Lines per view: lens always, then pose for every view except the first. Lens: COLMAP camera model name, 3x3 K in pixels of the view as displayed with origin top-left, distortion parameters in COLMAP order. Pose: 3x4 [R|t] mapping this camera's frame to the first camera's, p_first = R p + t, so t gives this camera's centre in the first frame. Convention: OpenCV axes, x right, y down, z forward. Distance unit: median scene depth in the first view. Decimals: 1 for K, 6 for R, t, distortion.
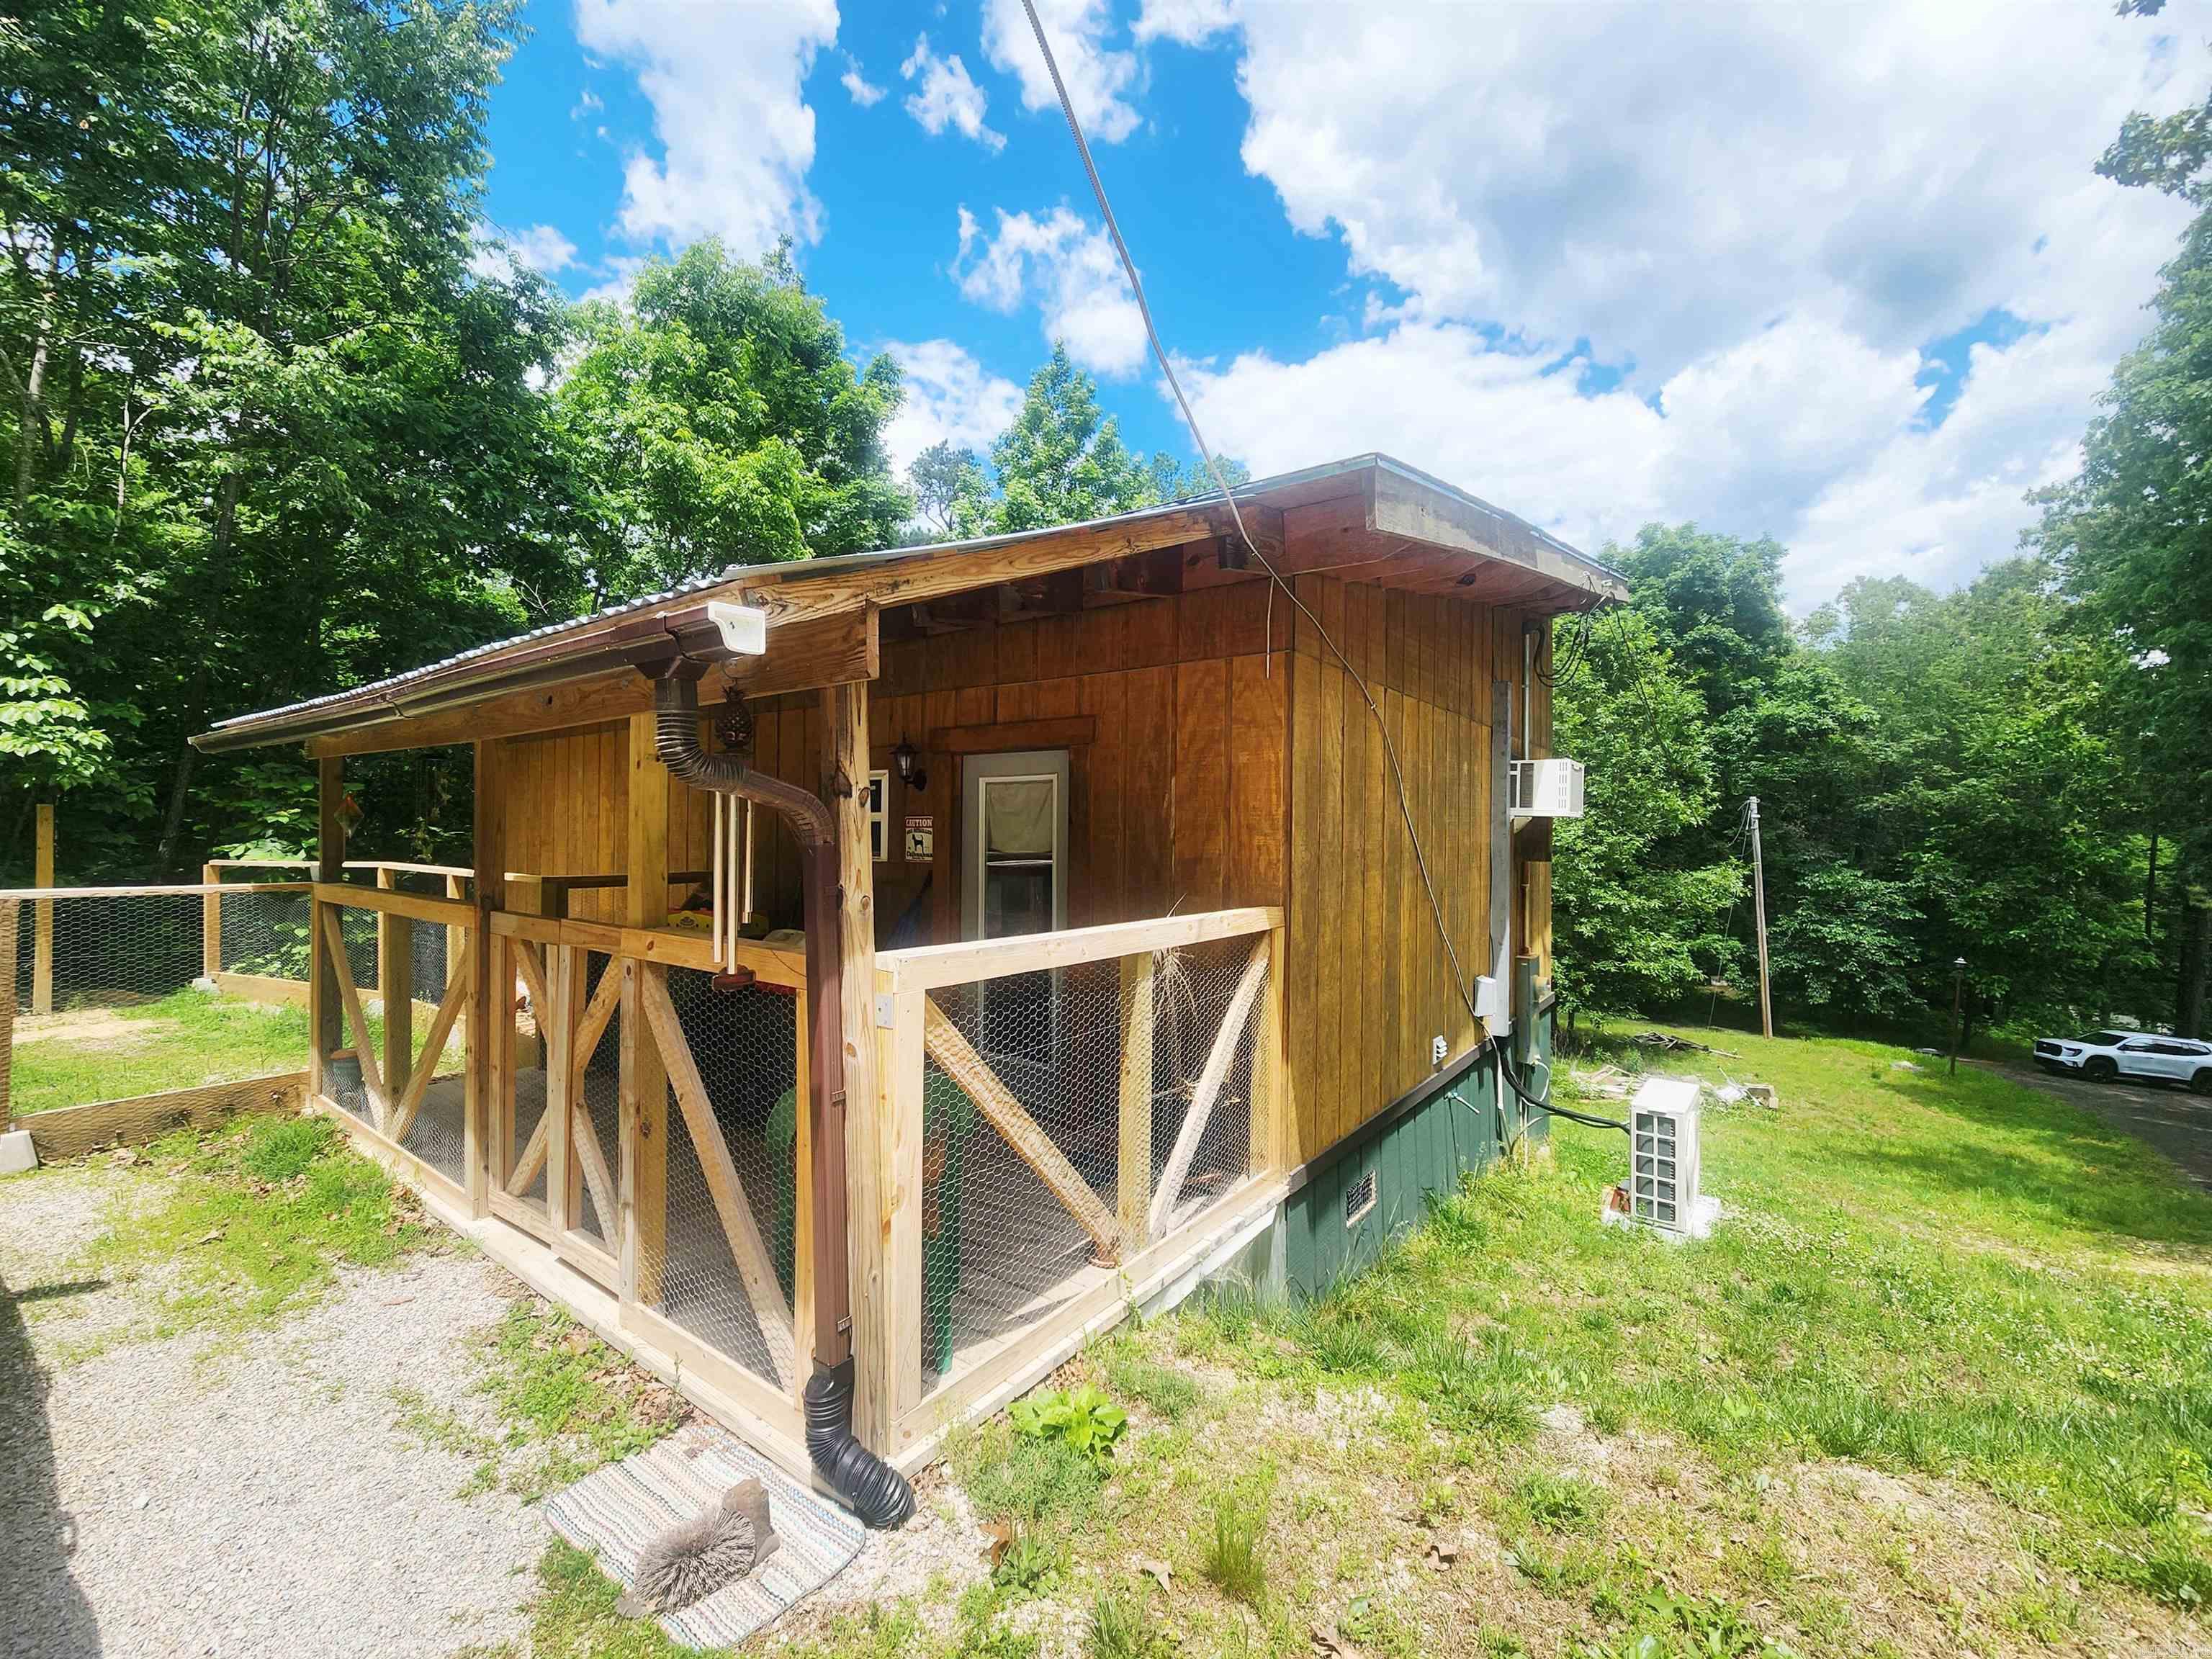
lens RADIAL K [[894.6, 0, 1101.3], [0, 894.6, 833.8], [0, 0, 1]] dist [-0.008086, 0.001620]
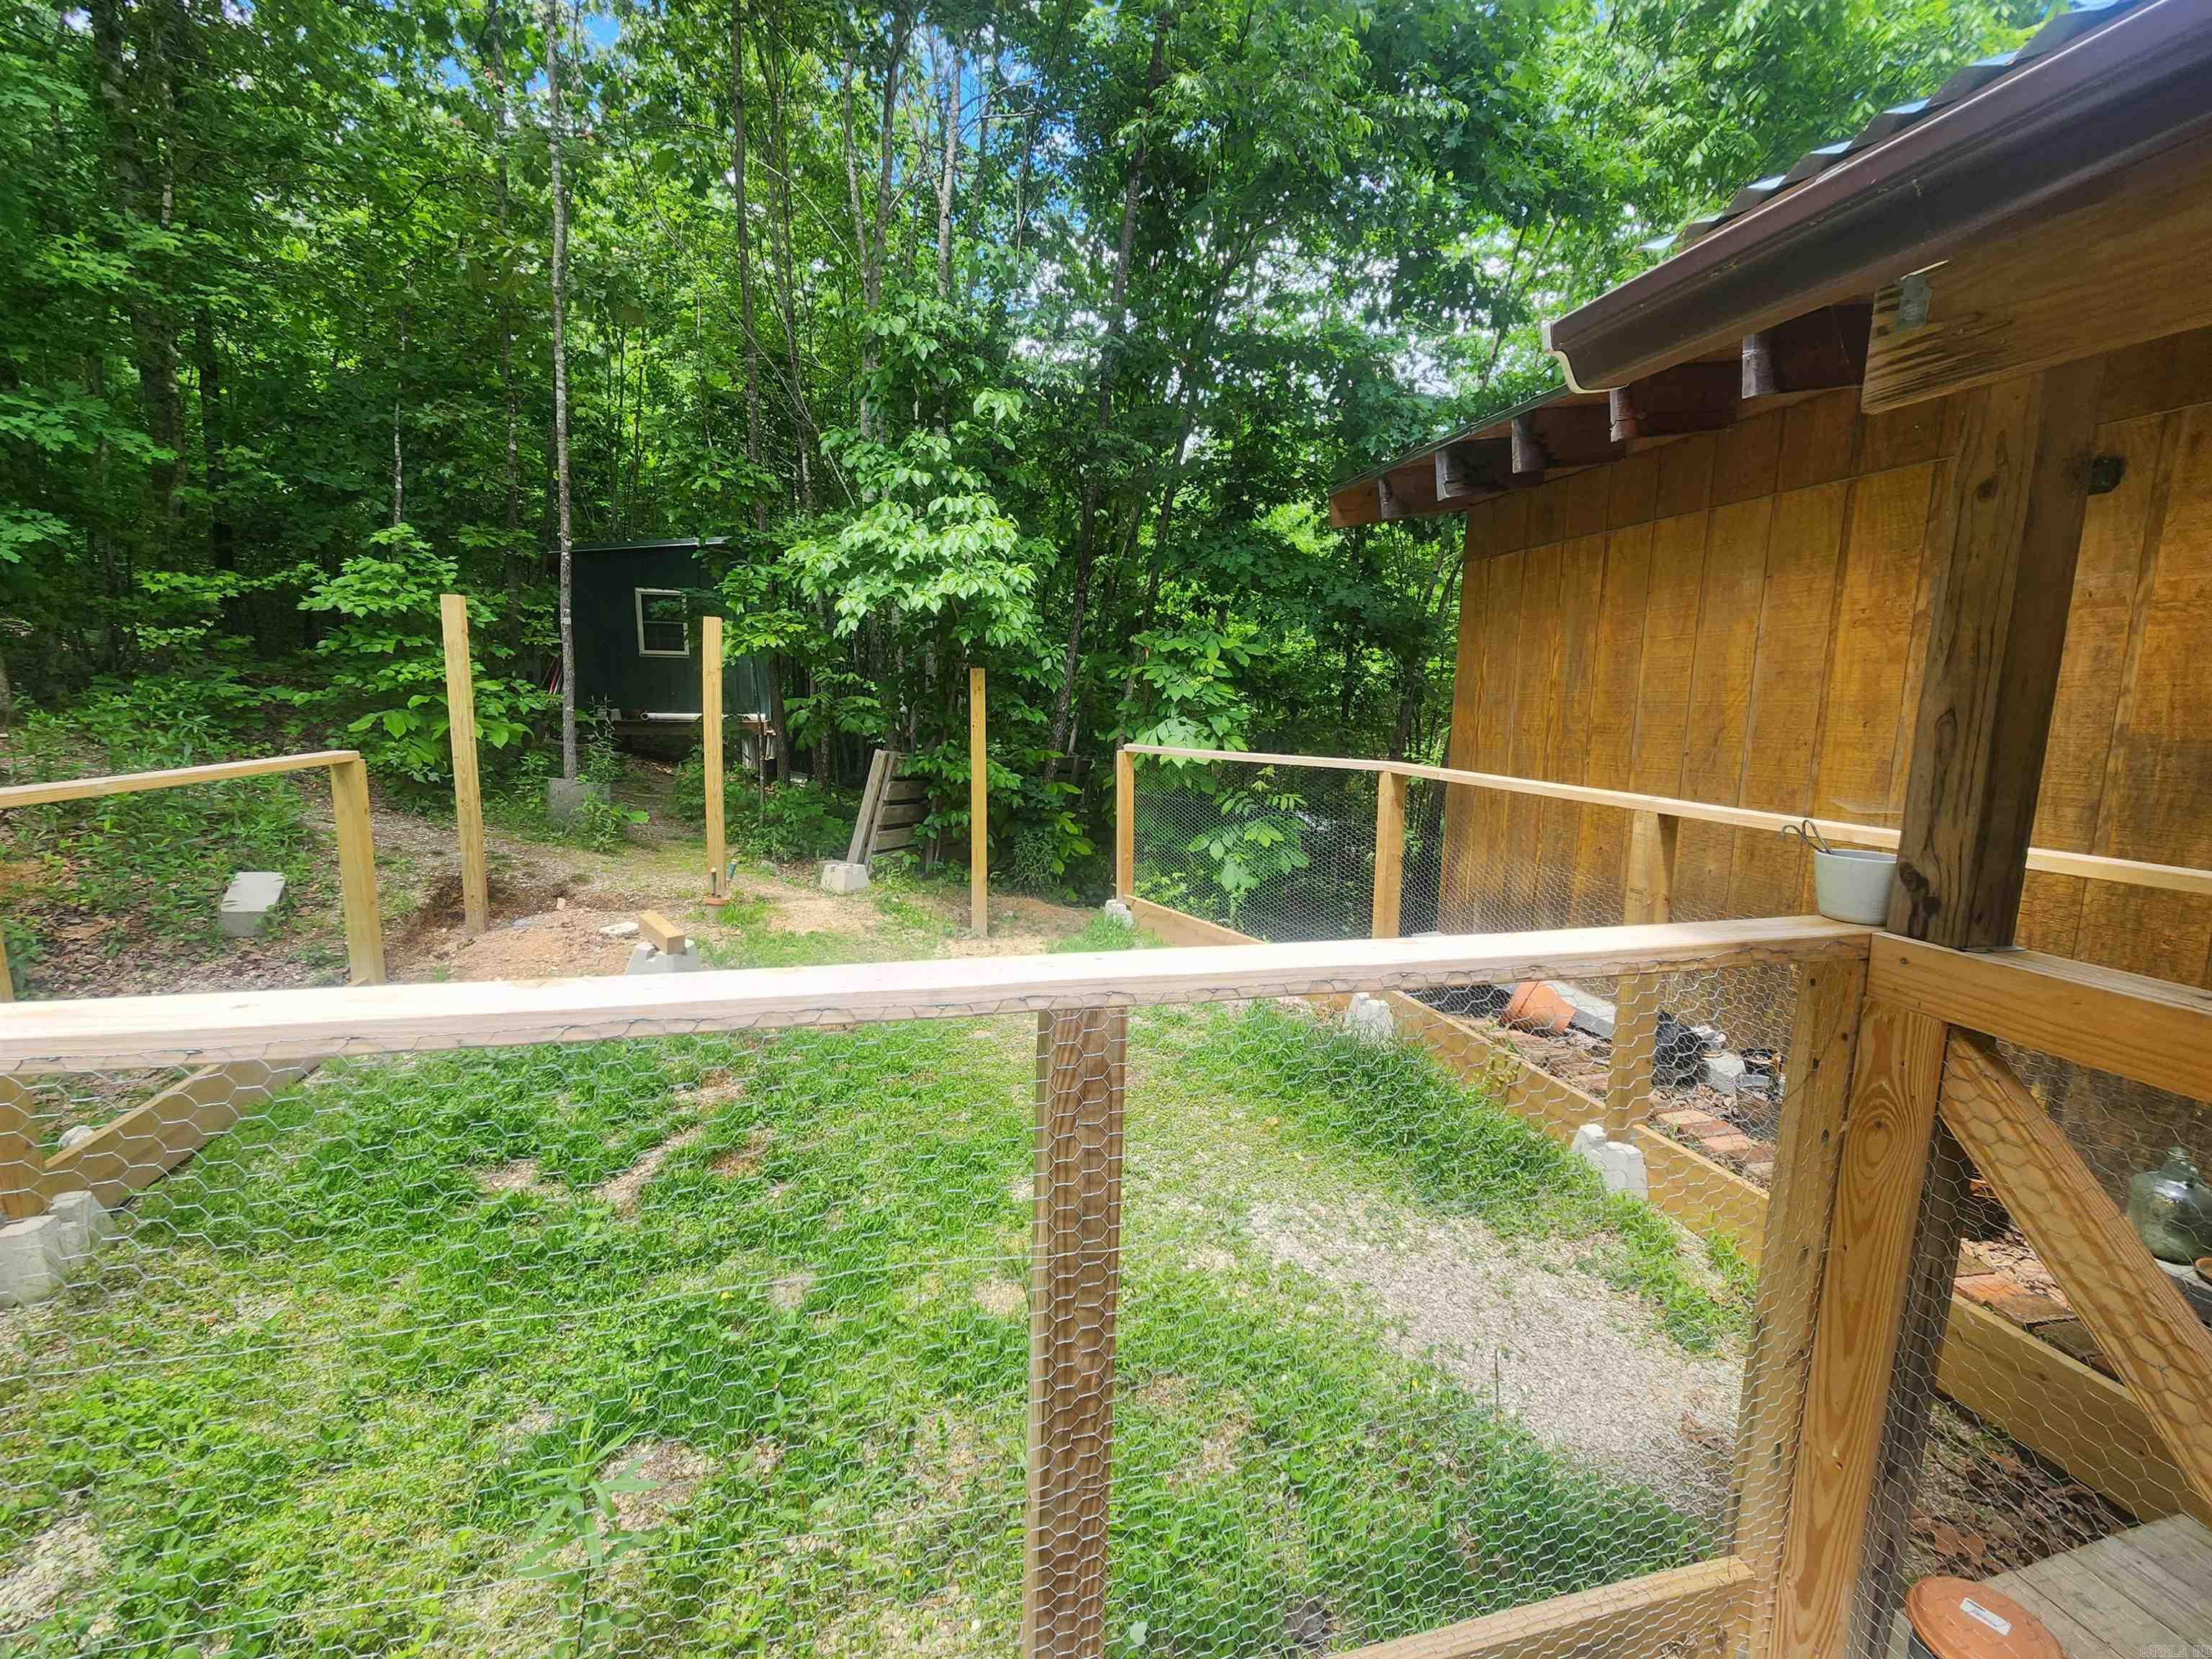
lens RADIAL K [[894.6, 0, 1113.4], [0, 894.6, 831.4], [0, 0, 1]] dist [-0.008086, 0.001620]
pose [[0.778859, 0.087475, -0.621068, -0.608139], [-0.005707, 0.991174, 0.132446, 0.001930], [0.627173, -0.099613, 0.772484, 0.463690]]
